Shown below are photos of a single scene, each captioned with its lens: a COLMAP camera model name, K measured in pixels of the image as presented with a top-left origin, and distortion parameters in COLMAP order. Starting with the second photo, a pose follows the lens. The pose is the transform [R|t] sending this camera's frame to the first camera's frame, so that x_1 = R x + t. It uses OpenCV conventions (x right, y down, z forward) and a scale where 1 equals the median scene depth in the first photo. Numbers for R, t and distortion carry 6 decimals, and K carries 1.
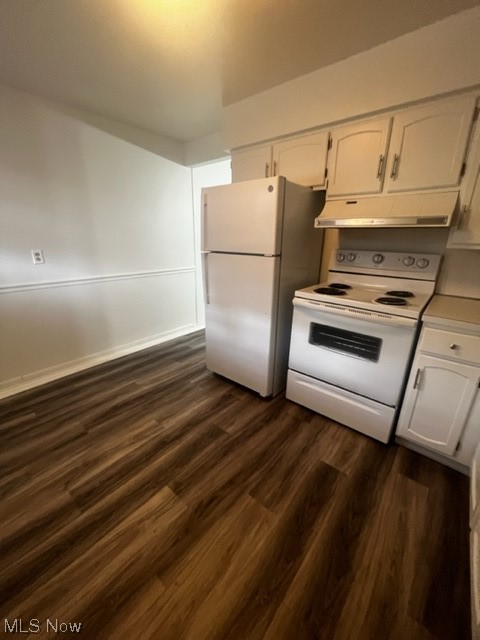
lens RADIAL K [[260.0, 0, 241.0], [0, 260.0, 321.8], [0, 0, 1]] dist [-0.006126, -0.000503]
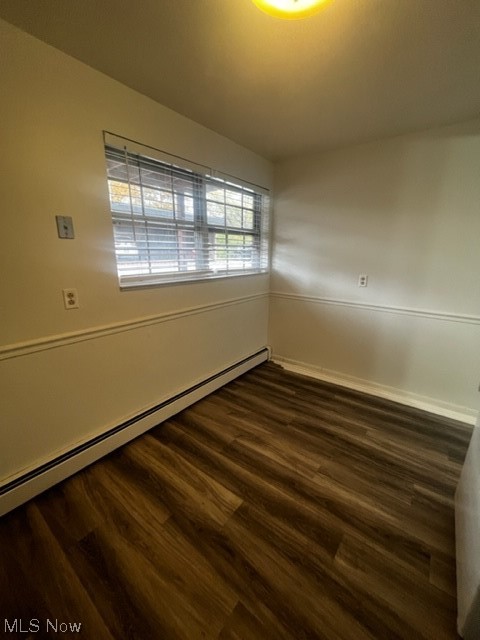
lens RADIAL K [[260.0, 0, 241.0], [0, 260.0, 321.8], [0, 0, 1]] dist [-0.006126, -0.000503]
pose [[0.045056, 0.251015, -0.966934, 0.441715], [-0.325669, 0.918730, 0.223327, -0.213042], [0.944410, 0.304838, 0.123142, 0.521908]]
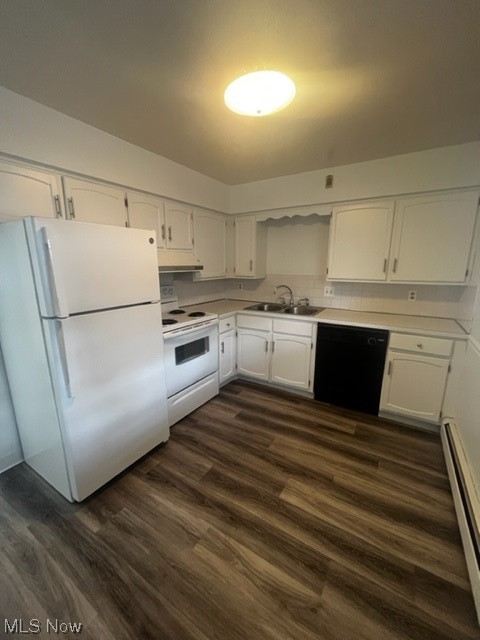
lens RADIAL K [[260.0, 0, 241.0], [0, 260.0, 321.8], [0, 0, 1]] dist [-0.006126, -0.000503]
pose [[-0.150389, -0.227533, 0.962087, -0.969363], [0.311537, 0.912667, 0.264543, -0.354746], [-0.938258, 0.339510, -0.066370, 0.789194]]
